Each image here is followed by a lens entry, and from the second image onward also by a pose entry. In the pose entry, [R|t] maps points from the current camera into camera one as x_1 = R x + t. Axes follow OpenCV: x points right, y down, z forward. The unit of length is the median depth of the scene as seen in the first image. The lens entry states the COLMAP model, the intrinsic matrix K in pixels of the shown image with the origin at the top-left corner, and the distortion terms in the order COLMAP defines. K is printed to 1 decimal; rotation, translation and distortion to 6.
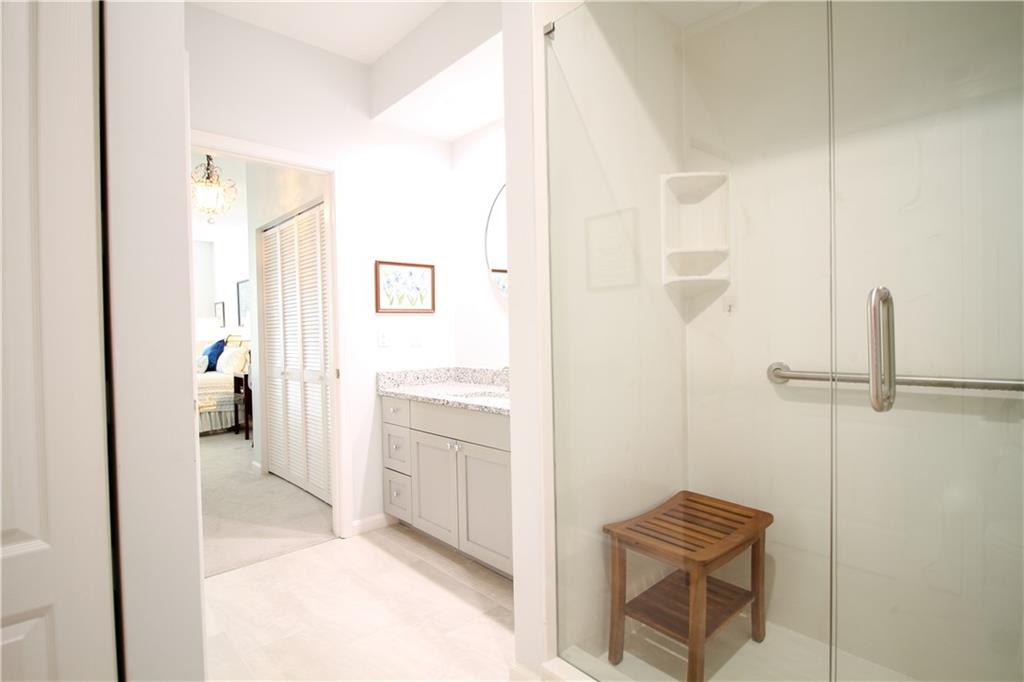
lens RADIAL K [[522.3, 0, 512.0], [0, 522.3, 341.0], [0, 0, 1]] dist [-0.003141, -0.000449]
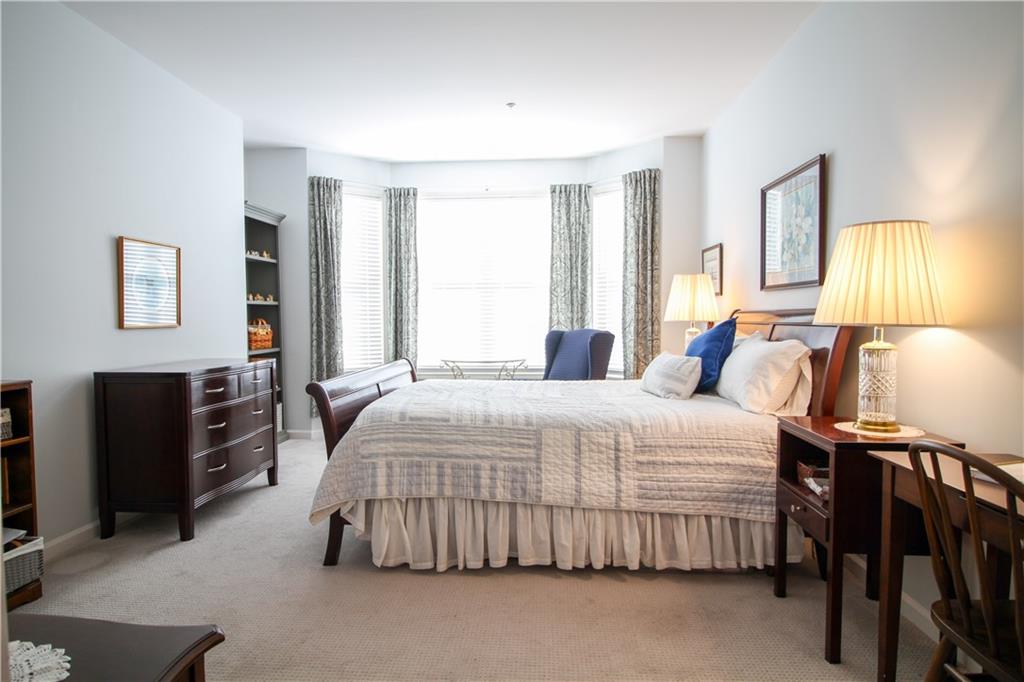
lens RADIAL K [[551.8, 0, 512.0], [0, 551.8, 341.0], [0, 0, 1]] dist [0.001899, 0.000319]
pose [[0.695459, 0.043074, -0.717273, -0.395485], [-0.020271, 0.998981, 0.040336, 0.000859], [0.718280, -0.013512, 0.695623, 0.621198]]
